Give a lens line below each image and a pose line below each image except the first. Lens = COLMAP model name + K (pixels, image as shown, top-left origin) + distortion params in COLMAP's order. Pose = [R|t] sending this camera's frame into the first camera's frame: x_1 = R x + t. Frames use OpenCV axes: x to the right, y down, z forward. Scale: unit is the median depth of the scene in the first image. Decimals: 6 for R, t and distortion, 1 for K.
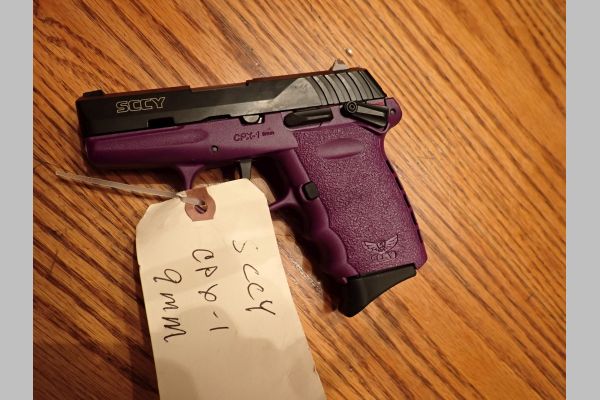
lens RADIAL K [[398.6, 0, 299.0], [0, 398.6, 198.8], [0, 0, 1]] dist [0.013338, -0.004998]
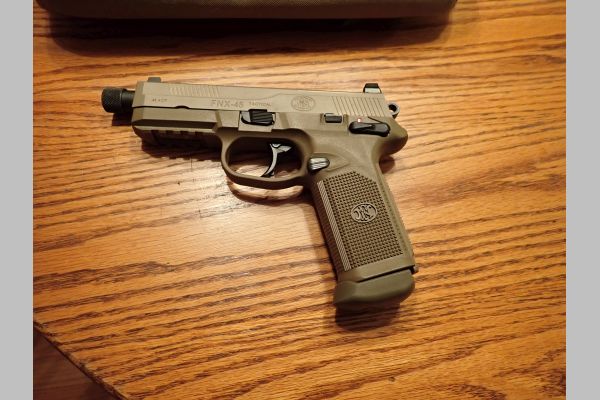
lens RADIAL K [[398.6, 0, 299.0], [0, 398.6, 198.8], [0, 0, 1]] dist [0.013338, -0.004998]
pose [[0.583875, -0.809006, 0.067821, -0.495003], [0.811735, 0.583124, -0.032449, 0.318385], [-0.013296, 0.073998, 0.997170, -0.449713]]
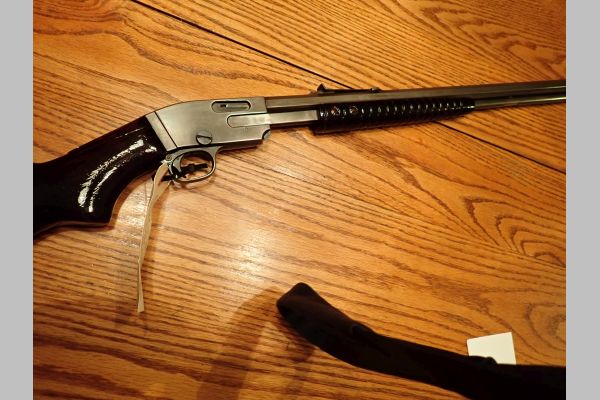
lens RADIAL K [[398.6, 0, 299.0], [0, 398.6, 198.8], [0, 0, 1]] dist [0.013338, -0.004998]
pose [[0.855128, -0.509731, 0.094499, 0.774409], [0.498951, 0.858712, 0.116884, -0.409846], [-0.140727, -0.052800, 0.988640, -0.514257]]
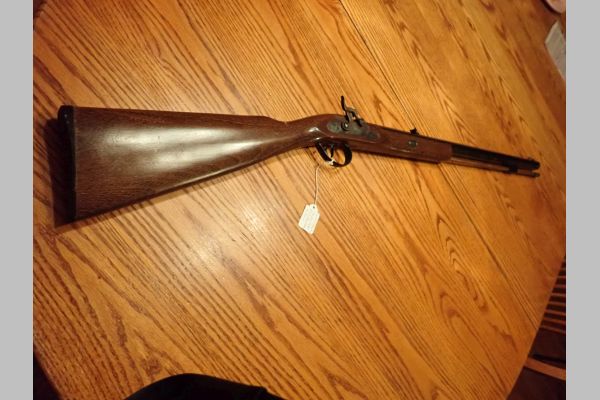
lens RADIAL K [[398.6, 0, 299.0], [0, 398.6, 198.8], [0, 0, 1]] dist [0.013338, -0.004998]
pose [[0.937267, 0.100473, 0.333821, -0.466463], [-0.052332, 0.987267, -0.150215, 0.639262], [-0.344663, 0.123322, 0.930591, -1.300190]]
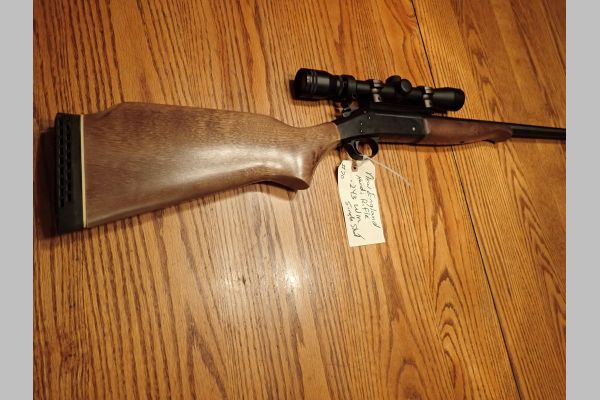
lens RADIAL K [[398.6, 0, 299.0], [0, 398.6, 198.8], [0, 0, 1]] dist [0.013338, -0.004998]
pose [[0.848610, 0.528279, -0.027960, 0.706133], [-0.503437, 0.790209, -0.349457, 1.210863], [-0.162517, 0.310629, 0.936535, -1.021998]]
